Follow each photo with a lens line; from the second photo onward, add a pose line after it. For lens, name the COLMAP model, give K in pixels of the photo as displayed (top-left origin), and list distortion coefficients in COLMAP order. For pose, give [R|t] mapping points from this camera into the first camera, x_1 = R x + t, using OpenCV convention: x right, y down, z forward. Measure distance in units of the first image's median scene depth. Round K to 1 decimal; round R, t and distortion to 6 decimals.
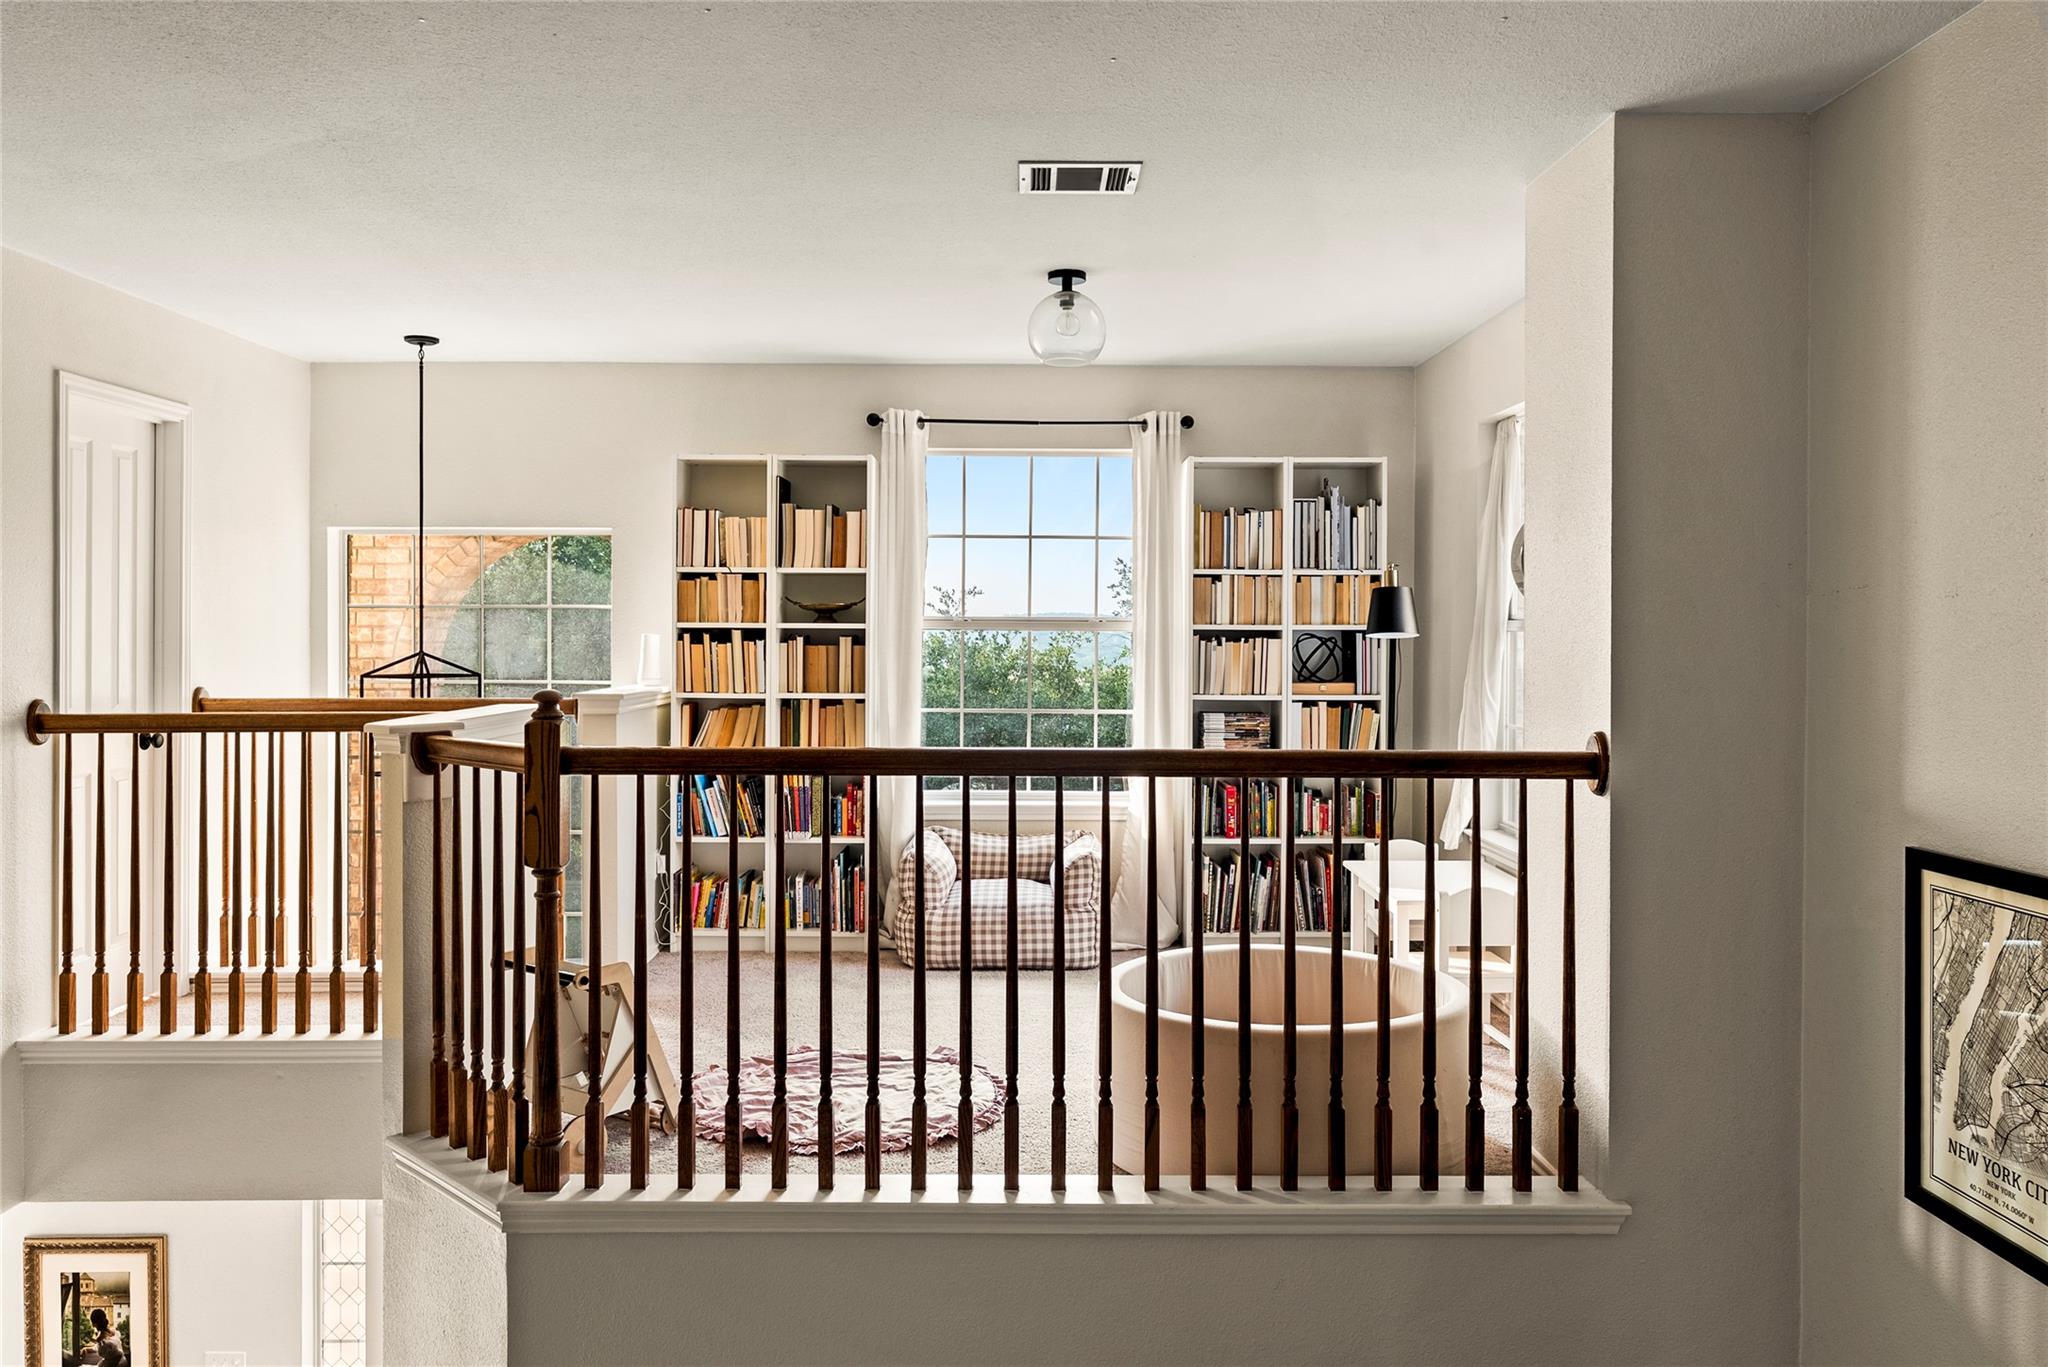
lens RADIAL K [[1498.2, 0, 1030.8], [0, 1498.2, 670.6], [0, 0, 1]] dist [-0.003657, 0.003877]
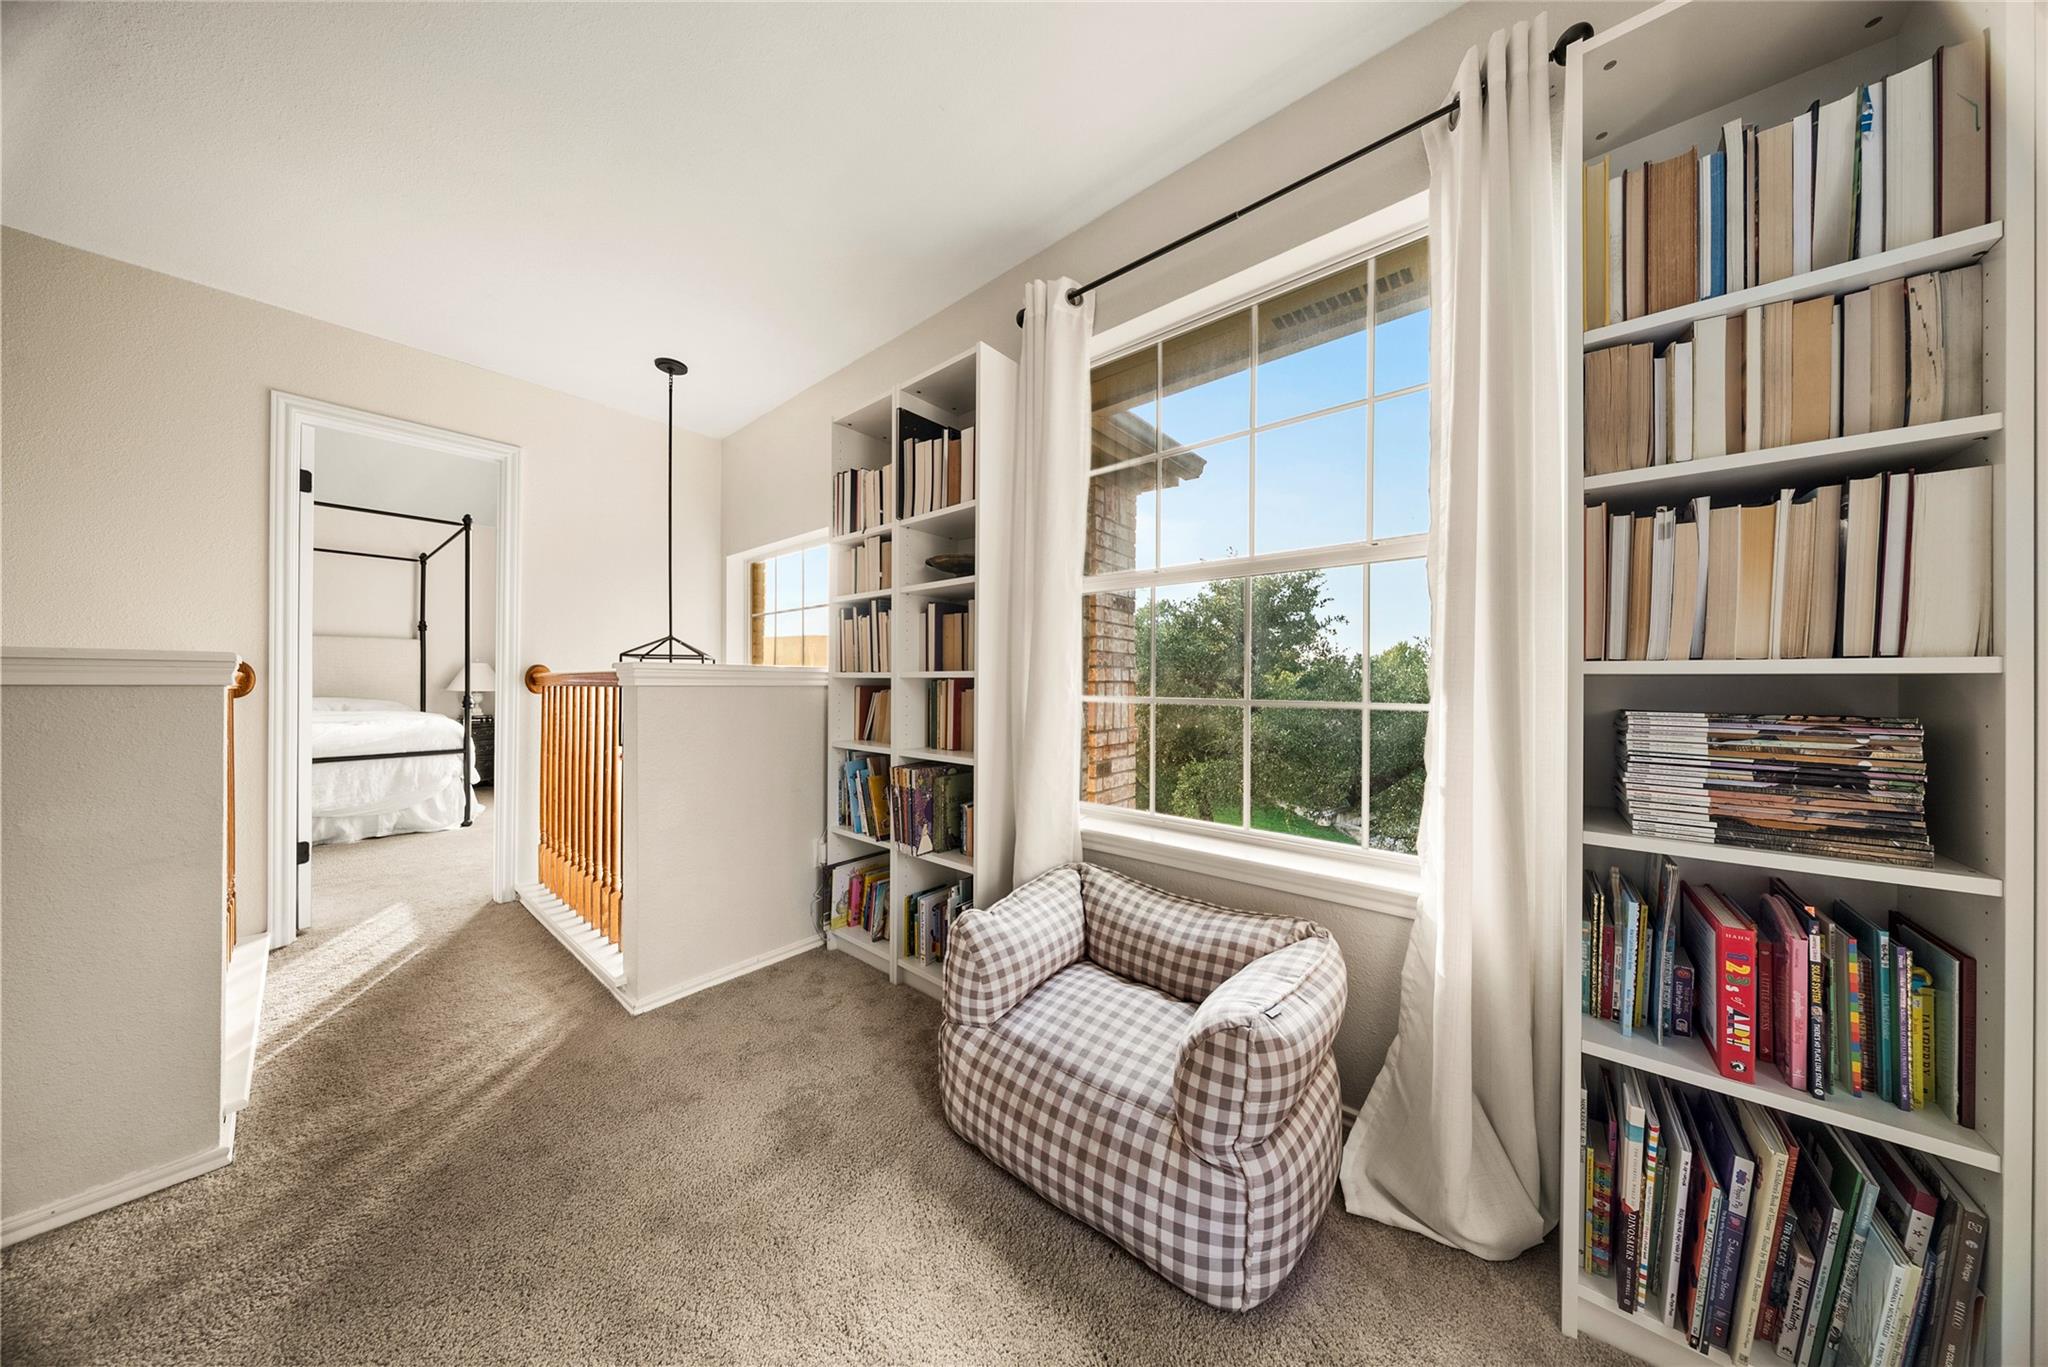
lens RADIAL K [[602.9, 0, 1022.8], [0, 602.9, 683.1], [0, 0, 1]] dist [-0.002789, -0.000491]
pose [[0.755799, -0.000957, -0.654803, 0.100173], [-0.019079, 0.999542, -0.023483, 0.027881], [0.654526, 0.030241, 0.755435, 0.789295]]
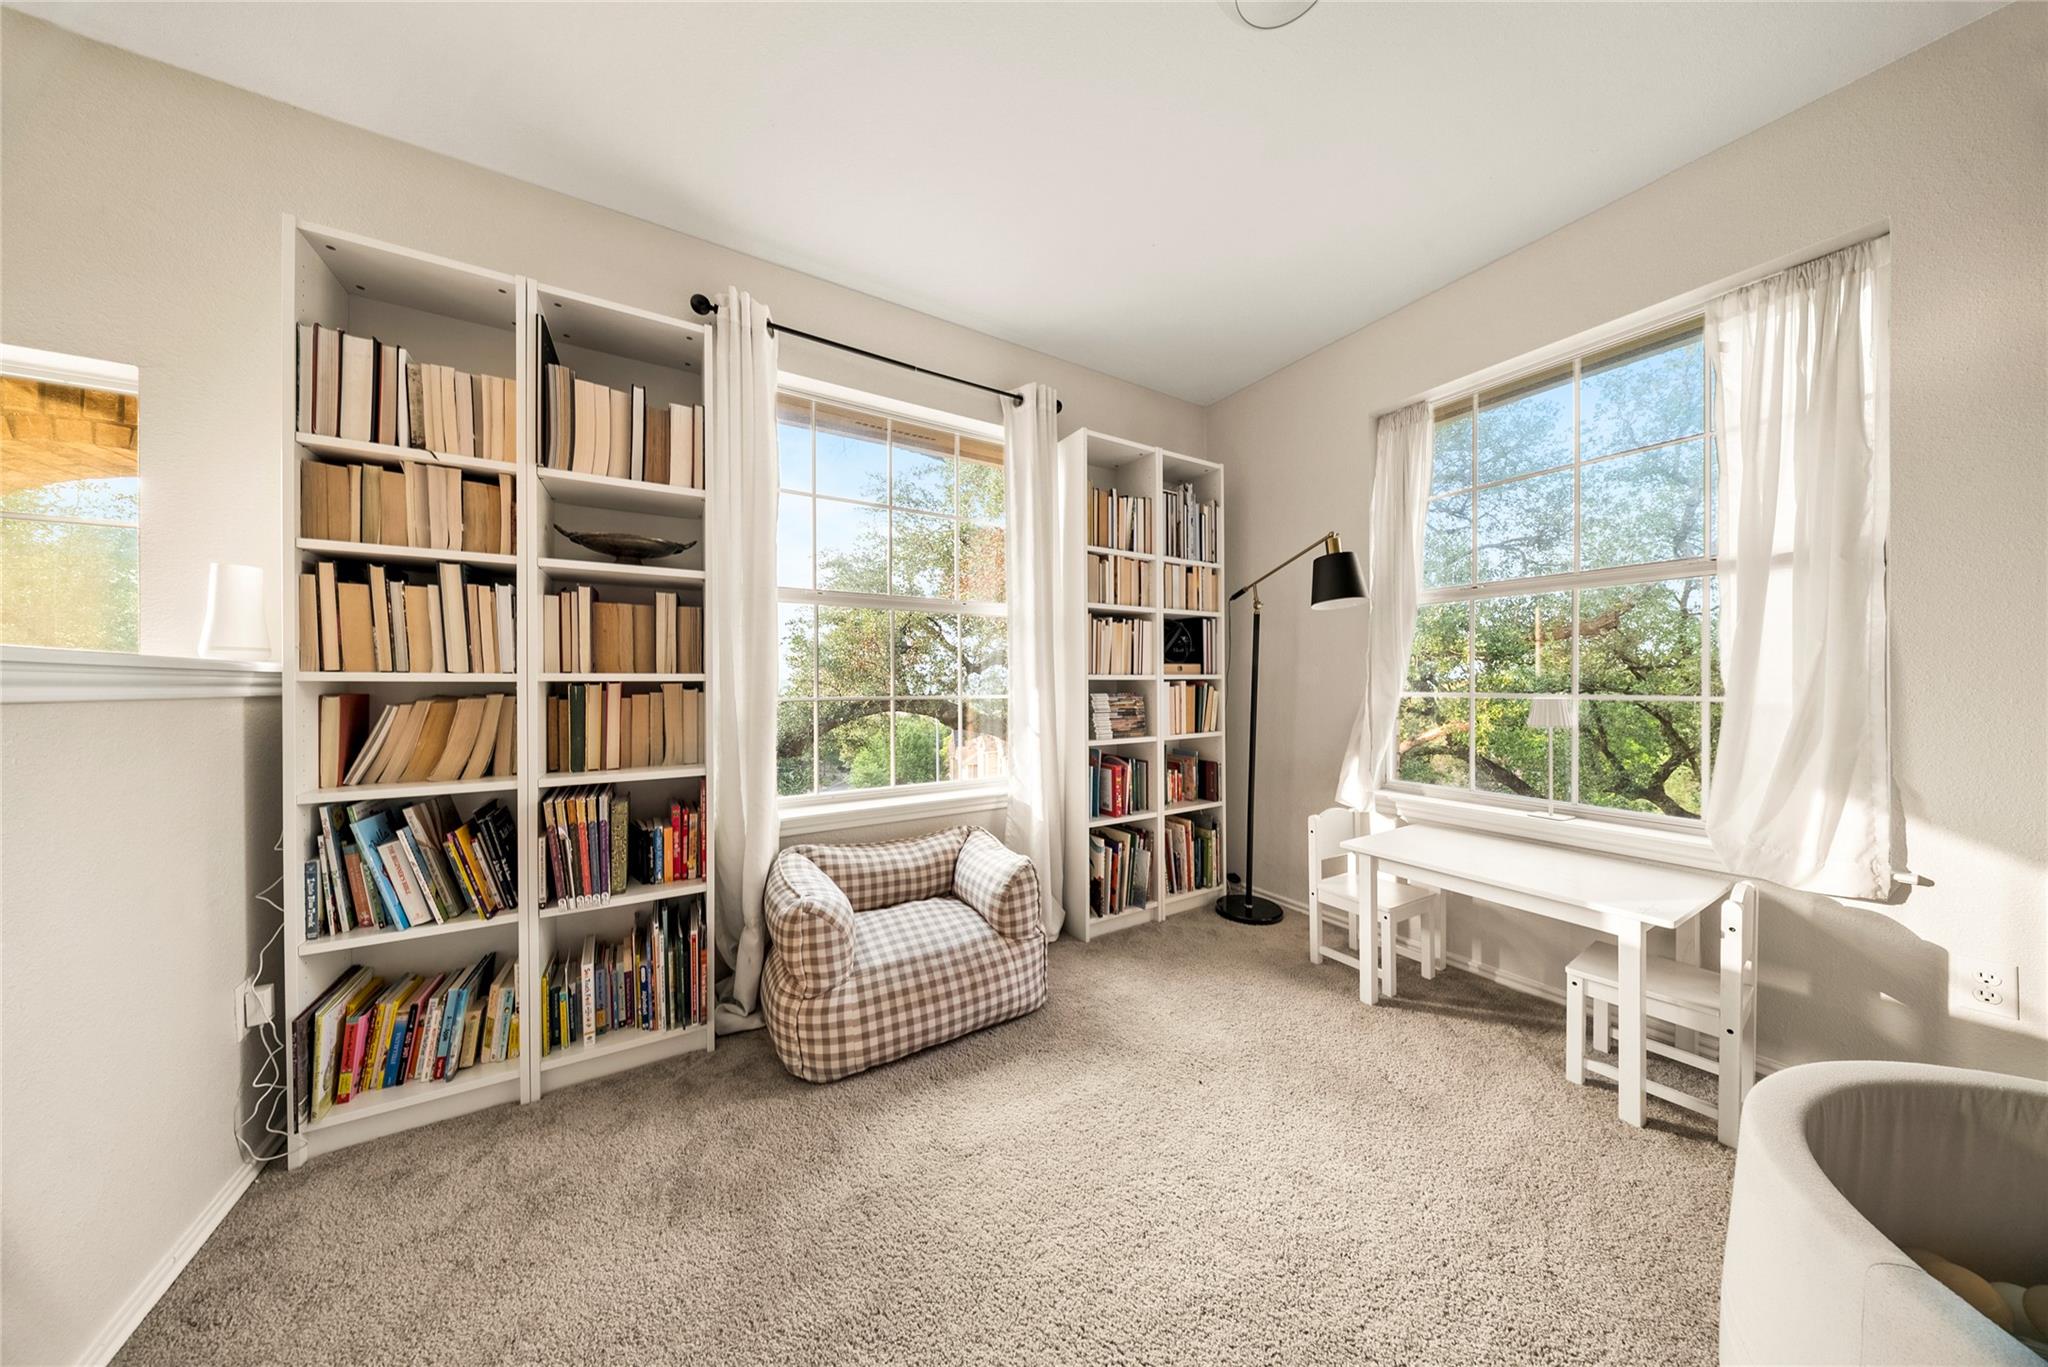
lens RADIAL K [[602.9, 0, 1034.7], [0, 602.9, 688.3], [0, 0, 1]] dist [-0.002789, -0.000491]
pose [[0.855592, -0.013575, 0.517472, -0.123365], [0.025145, 0.999566, -0.015354, 0.030194], [-0.517039, 0.026149, 0.855562, 0.682588]]
